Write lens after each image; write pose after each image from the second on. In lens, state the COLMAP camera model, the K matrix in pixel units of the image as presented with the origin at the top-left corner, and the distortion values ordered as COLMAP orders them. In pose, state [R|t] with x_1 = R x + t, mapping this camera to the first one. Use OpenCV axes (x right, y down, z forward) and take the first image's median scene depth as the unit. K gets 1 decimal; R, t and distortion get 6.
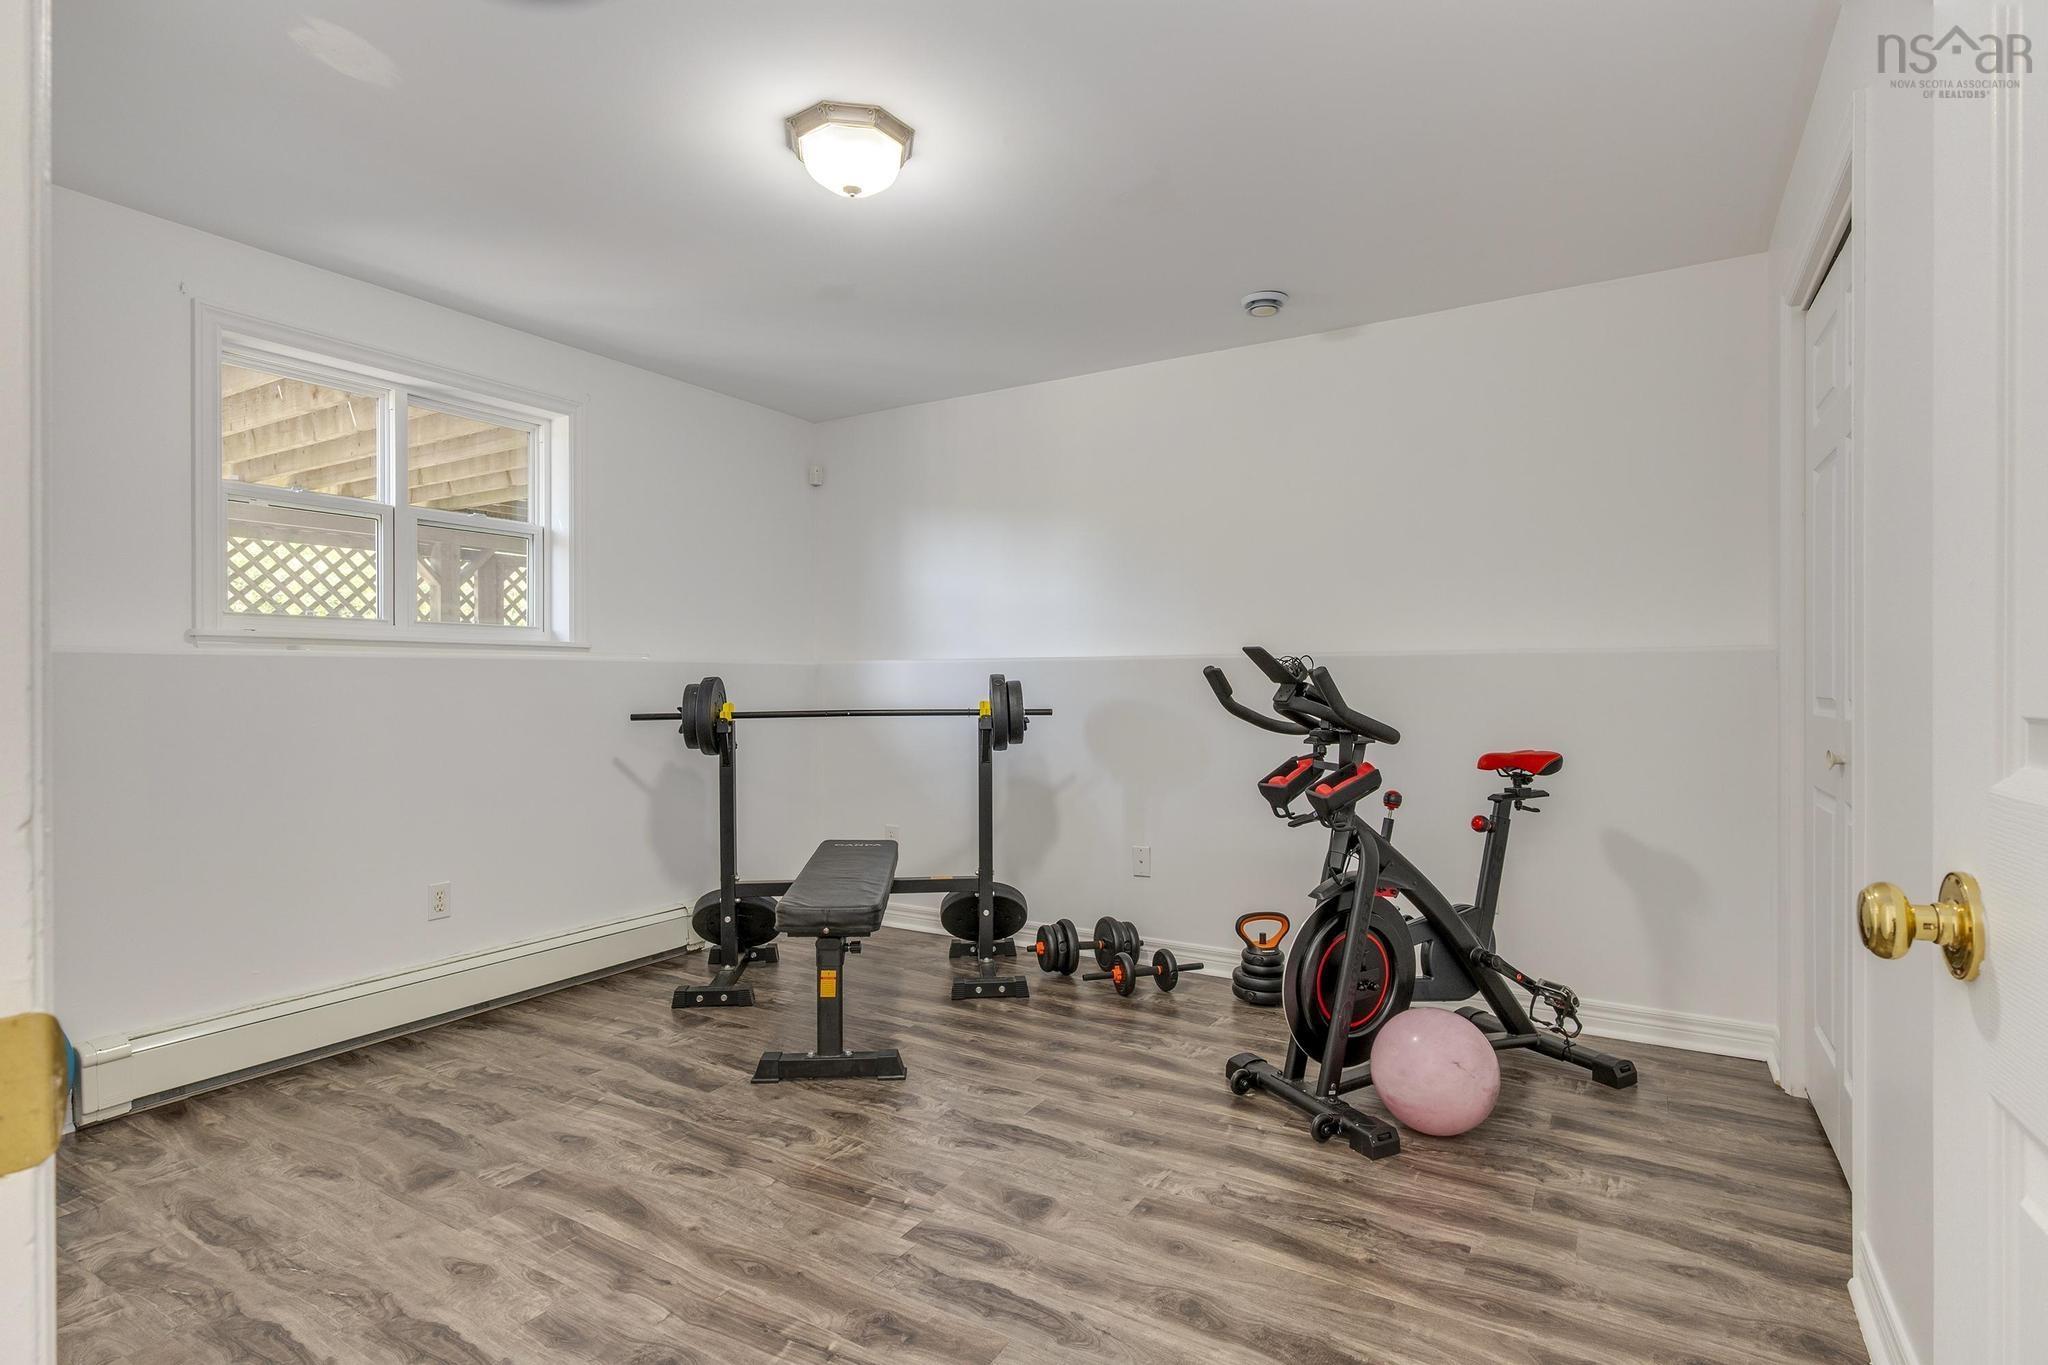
lens RADIAL K [[1011.4, 0, 1012.1], [0, 1011.4, 690.2], [0, 0, 1]] dist [0.002694, 0.001463]
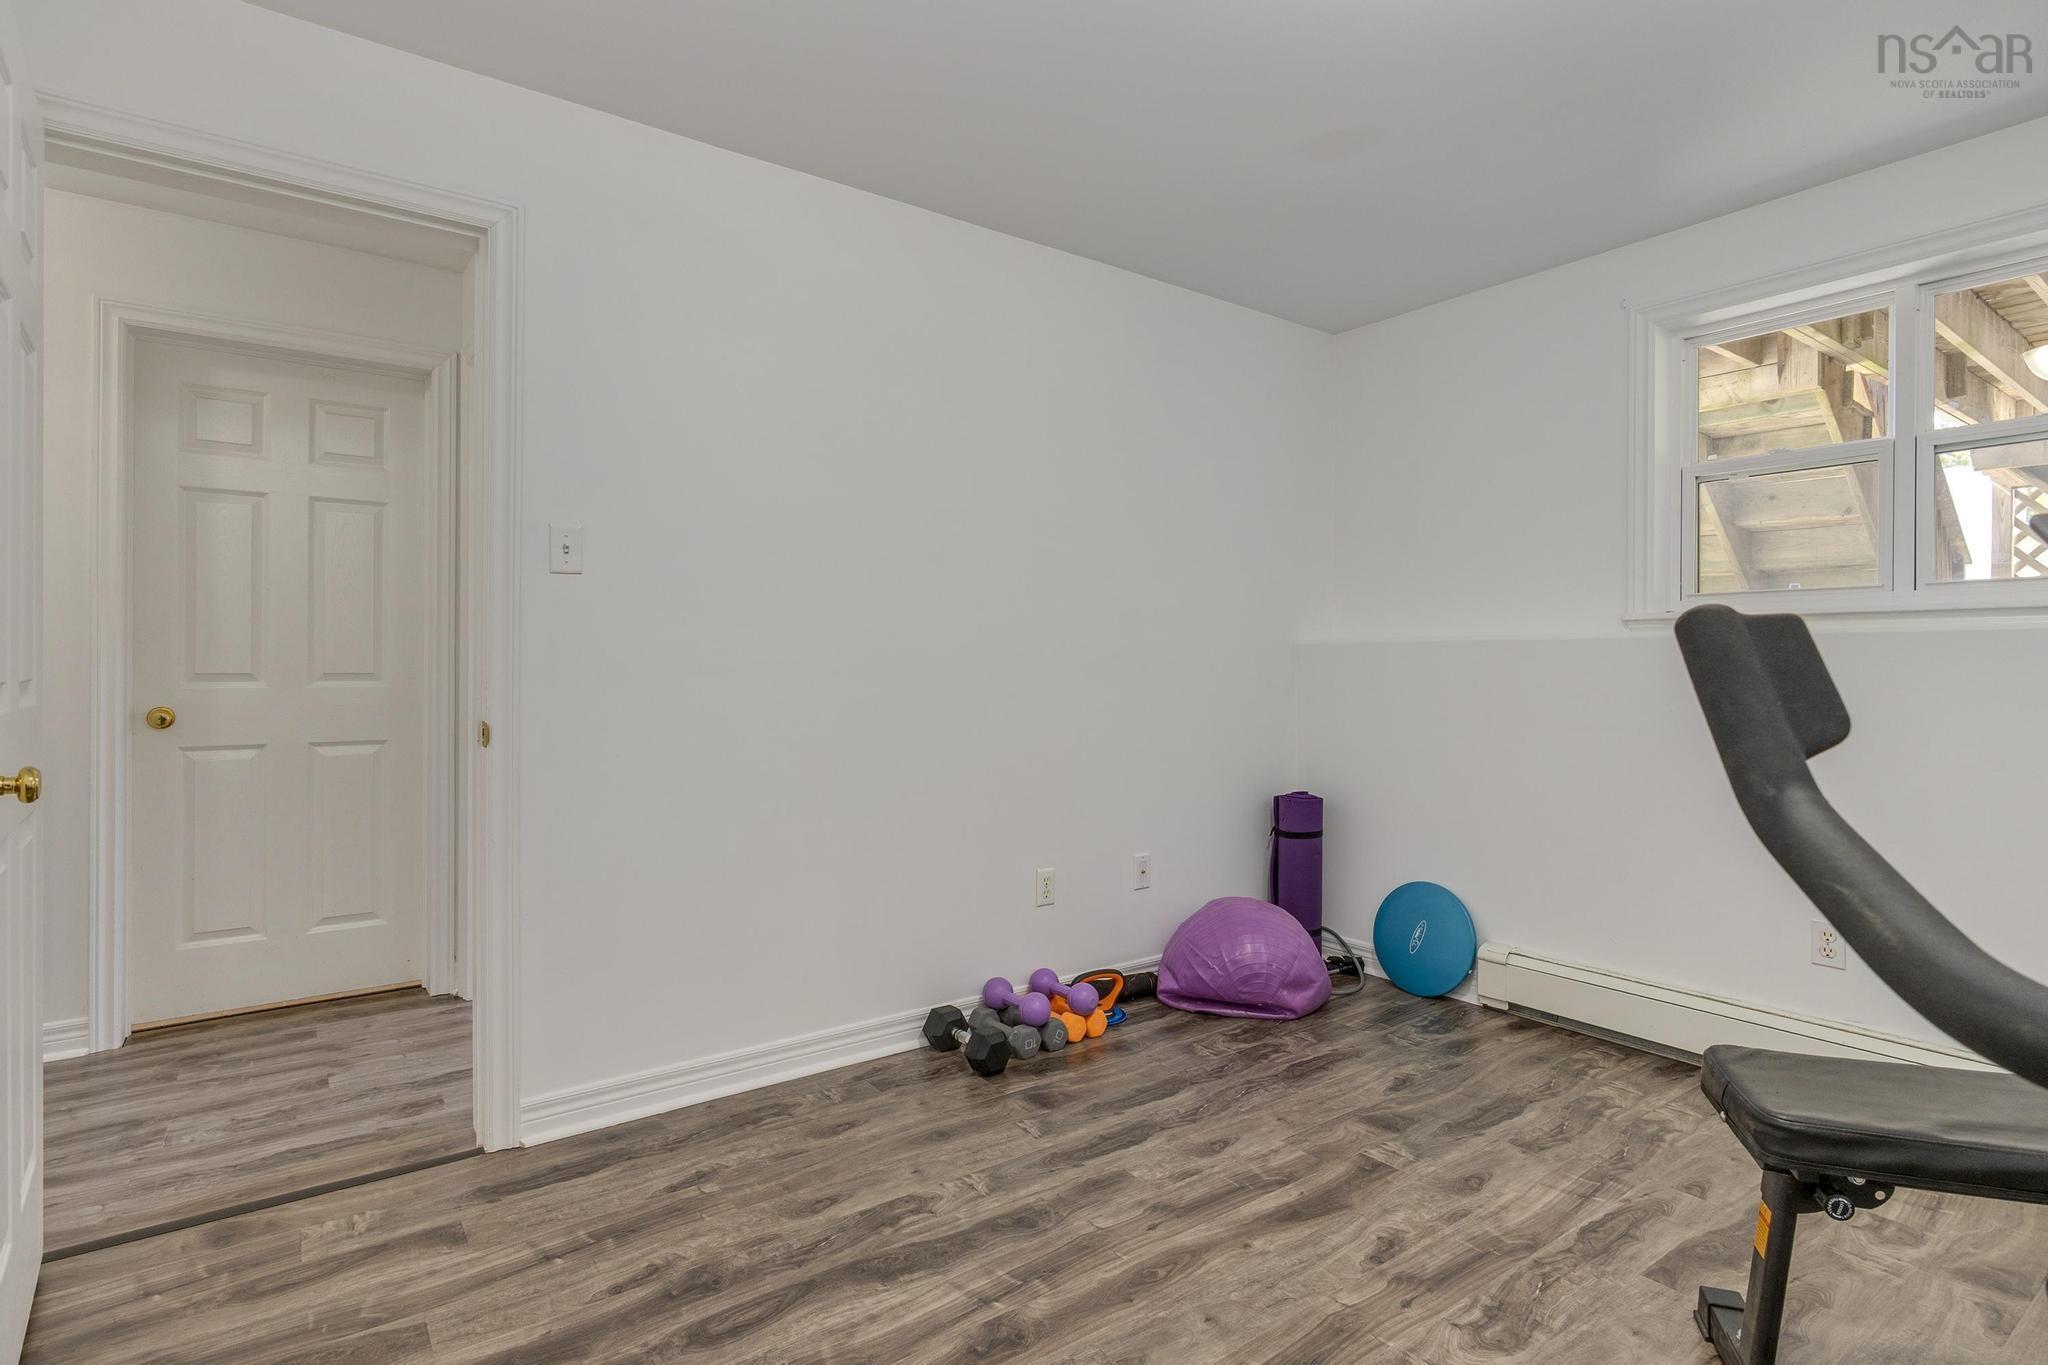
lens RADIAL K [[1026.6, 0, 1019.3], [0, 1026.6, 666.8], [0, 0, 1]] dist [-0.000926, 0.001700]
pose [[-0.377789, 0.008575, -0.925852, 0.582086], [-0.002011, 0.999947, 0.010082, -0.018866], [0.925889, 0.005671, -0.377752, 1.034605]]
